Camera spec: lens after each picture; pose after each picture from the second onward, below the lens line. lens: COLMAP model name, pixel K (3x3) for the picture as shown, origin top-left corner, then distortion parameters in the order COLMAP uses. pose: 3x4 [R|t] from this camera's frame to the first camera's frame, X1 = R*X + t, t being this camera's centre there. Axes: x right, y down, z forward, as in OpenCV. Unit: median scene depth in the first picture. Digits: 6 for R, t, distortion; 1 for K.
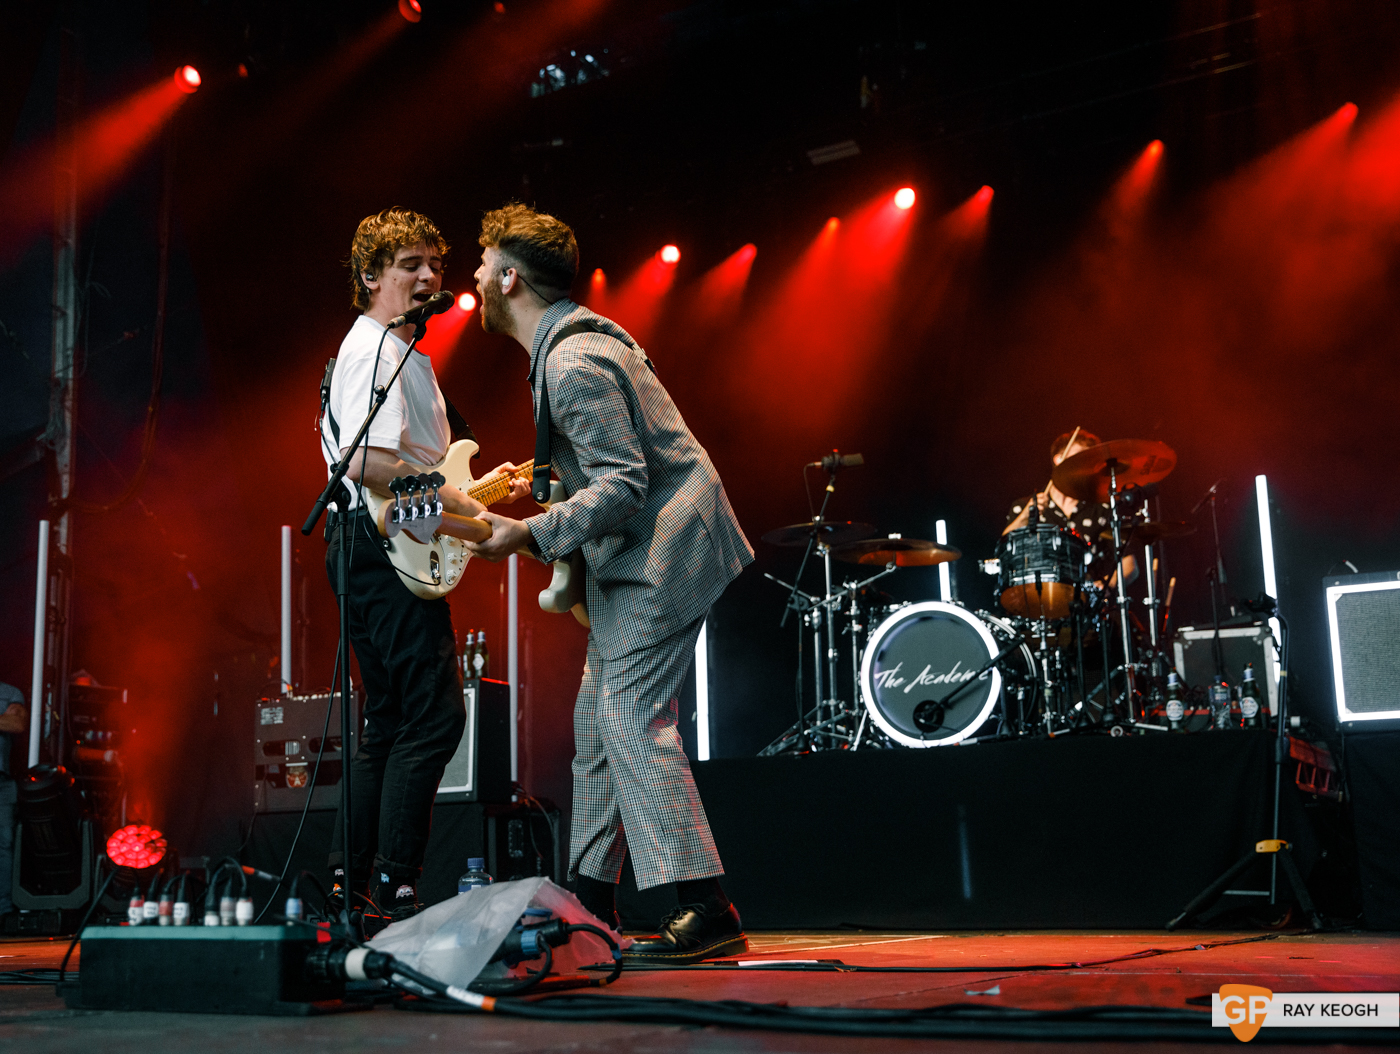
lens RADIAL K [[1795.5, 0, 540.0], [0, 1795.5, 551.0], [0, 0, 1]] dist [0.019784, 0.000000]
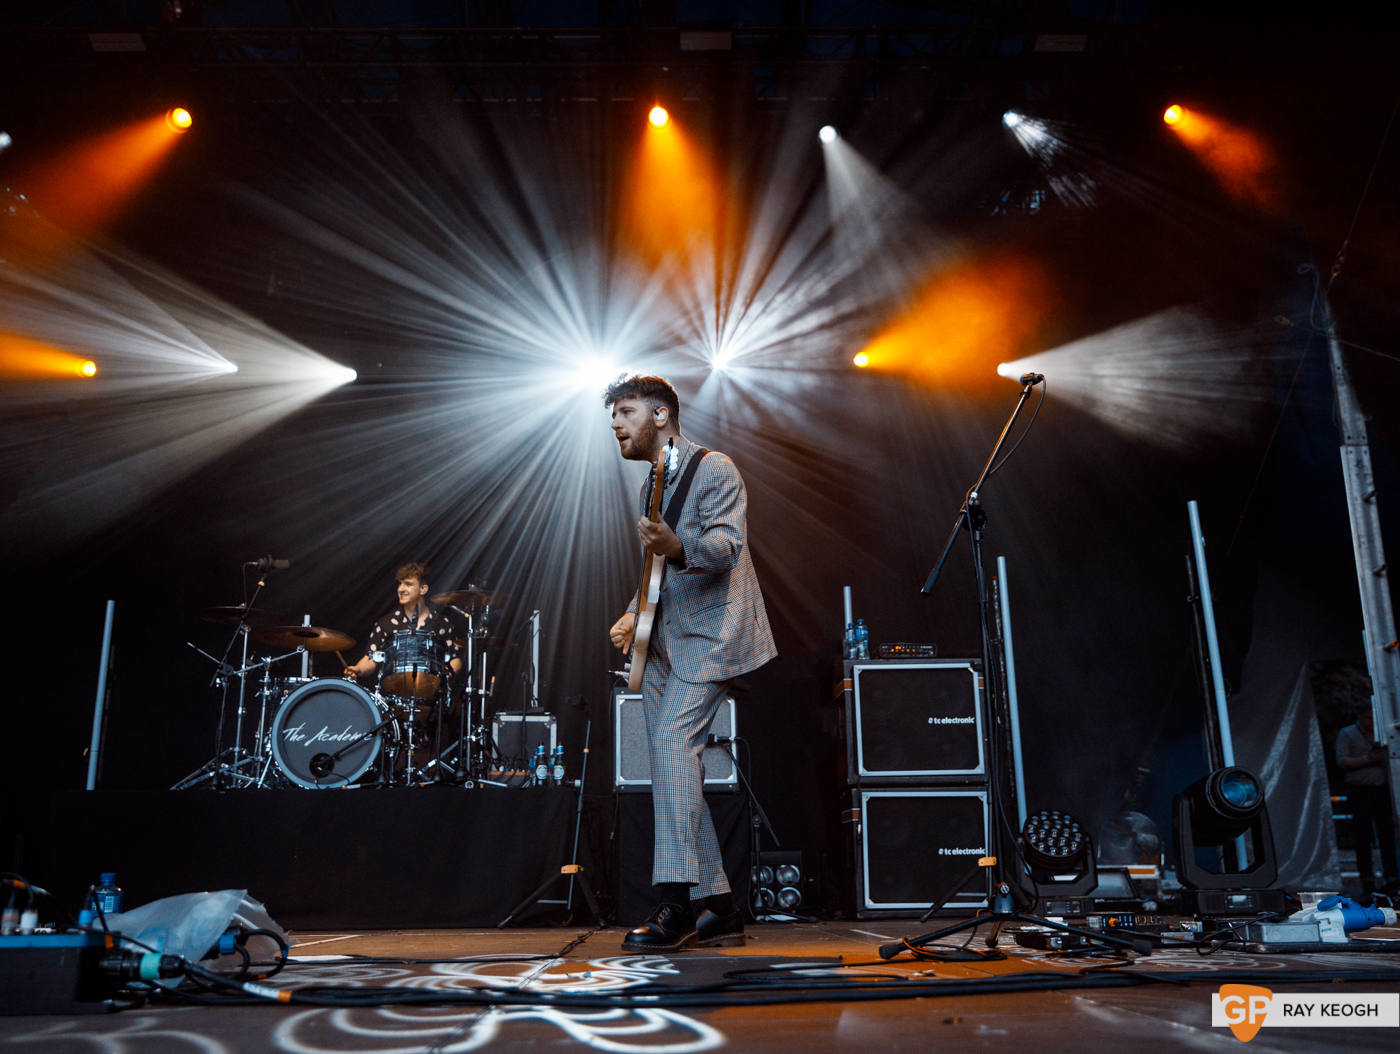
lens RADIAL K [[1345.6, 0, 701.7], [0, 1345.6, 531.8], [0, 0, 1]] dist [-0.039376, 0.000000]
pose [[0.829000, 0.147259, 0.539513, -0.108332], [-0.104130, 0.988484, -0.109802, 0.001482], [-0.549469, 0.034846, 0.834787, 0.019249]]
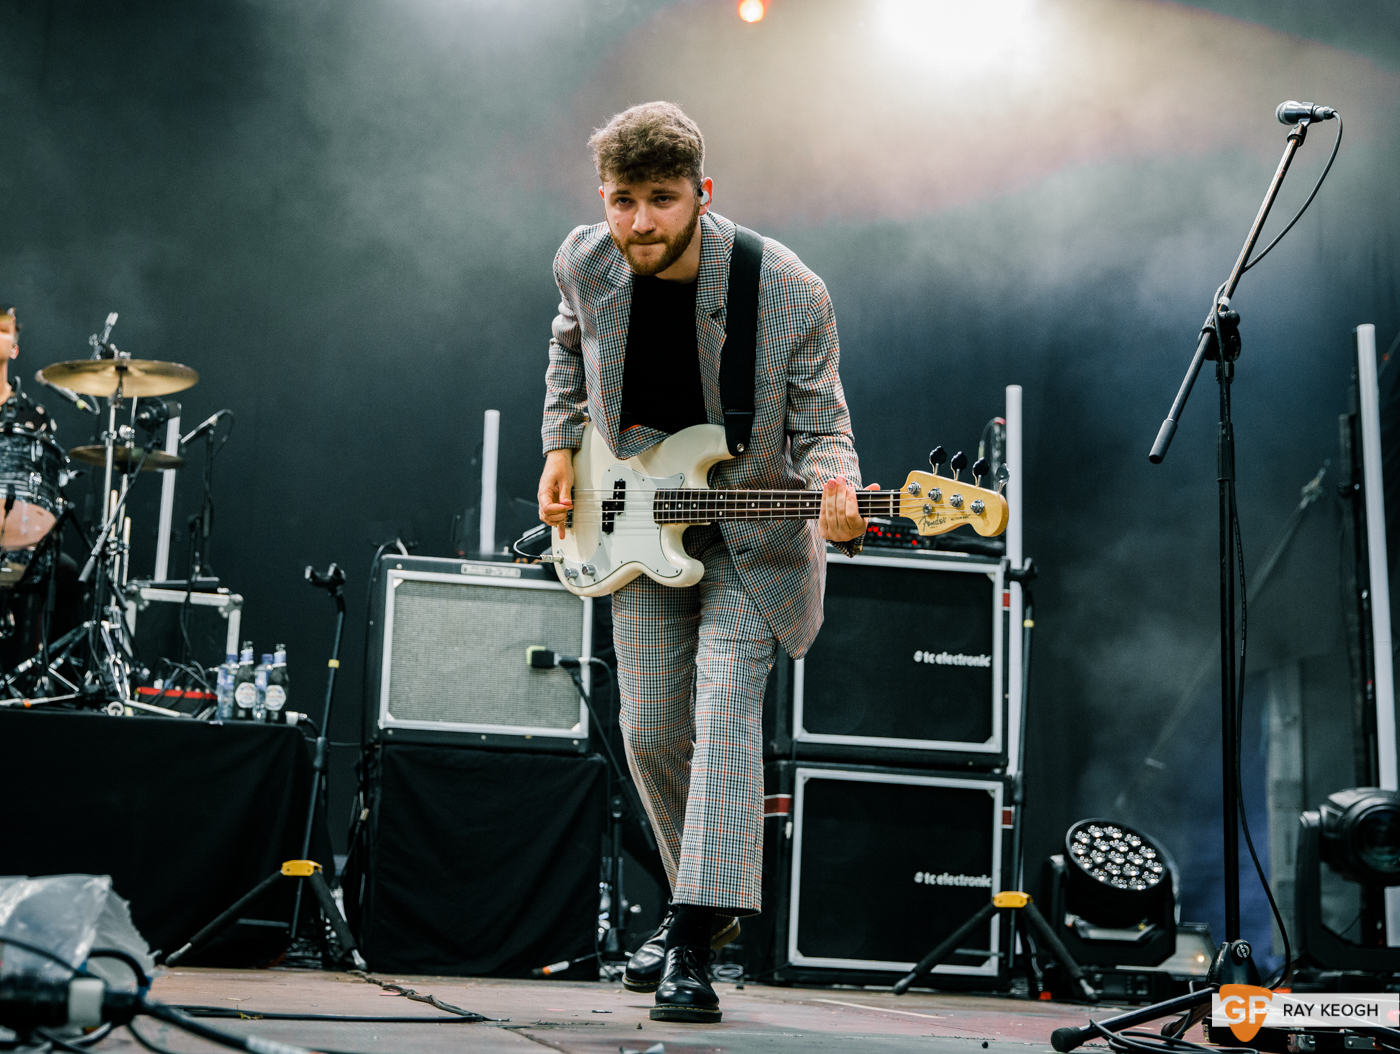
lens RADIAL K [[2401.4, 0, 666.6], [0, 2401.4, 454.9], [0, 0, 1]] dist [0.082132, 0.000000]
pose [[0.727367, 0.178098, 0.662735, -0.197297], [-0.182166, 0.981199, -0.063749, 0.012941], [-0.661629, -0.074359, 0.746136, 0.054838]]
